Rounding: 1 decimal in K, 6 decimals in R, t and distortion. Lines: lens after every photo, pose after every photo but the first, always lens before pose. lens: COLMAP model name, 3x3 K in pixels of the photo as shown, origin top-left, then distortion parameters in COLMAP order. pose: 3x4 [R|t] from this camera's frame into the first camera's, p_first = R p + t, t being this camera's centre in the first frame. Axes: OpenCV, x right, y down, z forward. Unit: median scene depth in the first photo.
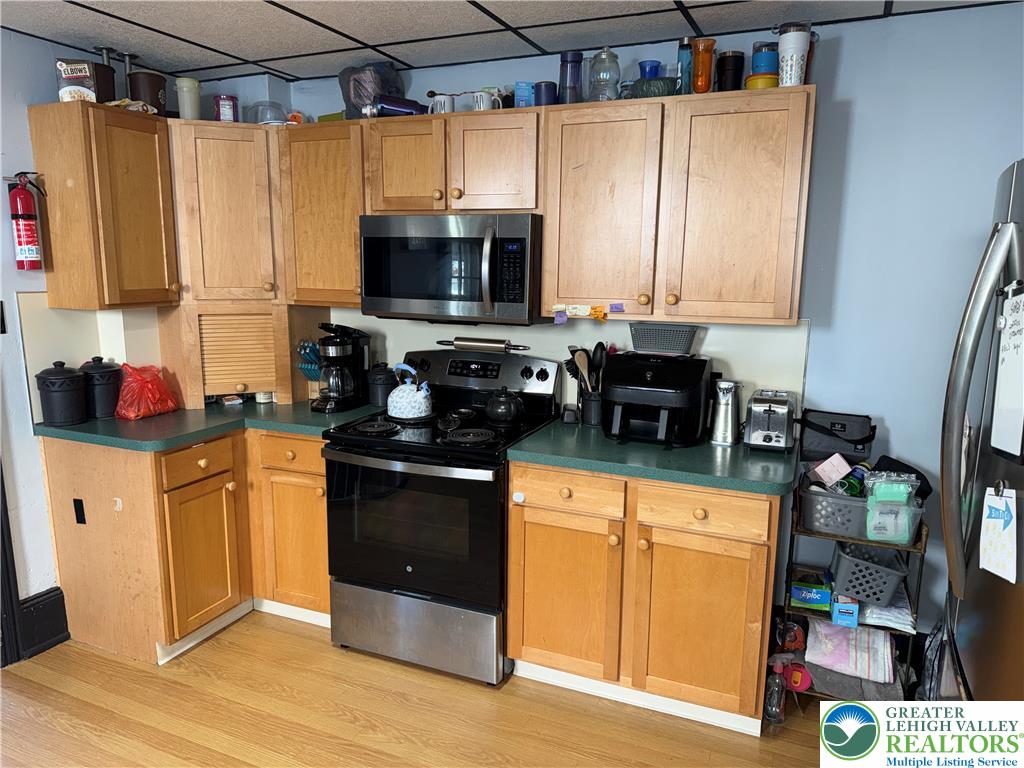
lens RADIAL K [[720.9, 0, 512.8], [0, 720.9, 392.9], [0, 0, 1]] dist [0.045218, -0.056499]
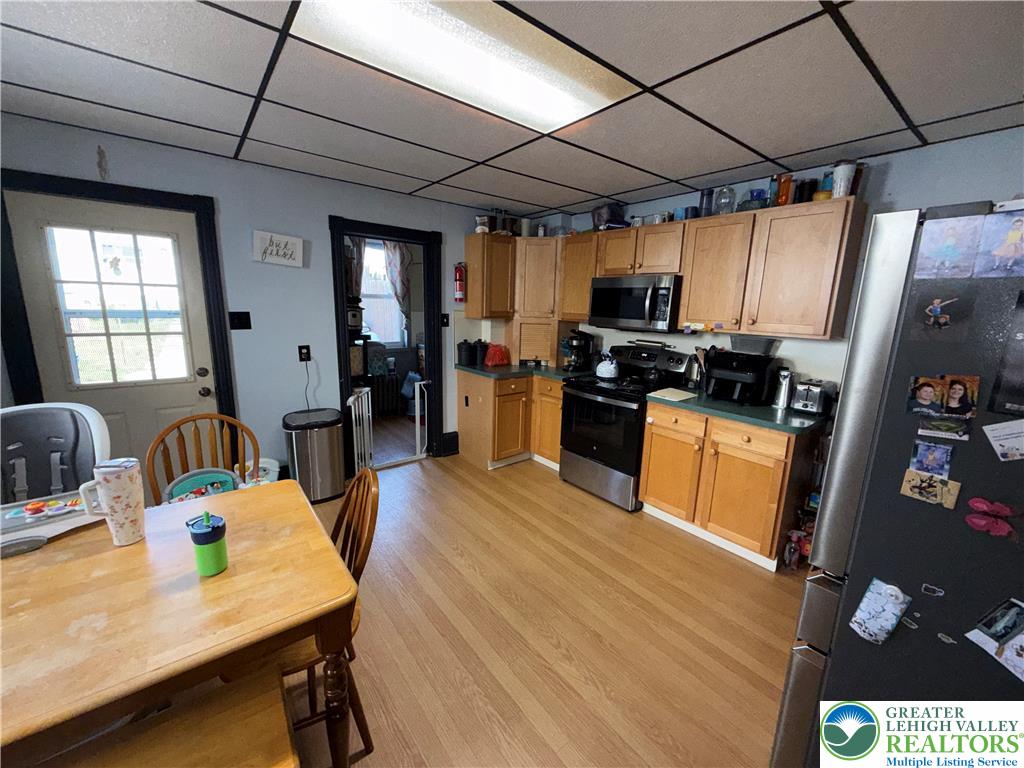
lens RADIAL K [[412.4, 0, 515.3], [0, 412.4, 384.0], [0, 0, 1]] dist [-0.002700, 0.000366]
pose [[0.885872, 0.102567, -0.452450, 0.169616], [-0.099656, 0.994559, 0.030340, 0.047910], [0.453100, 0.018212, 0.891274, -0.162035]]
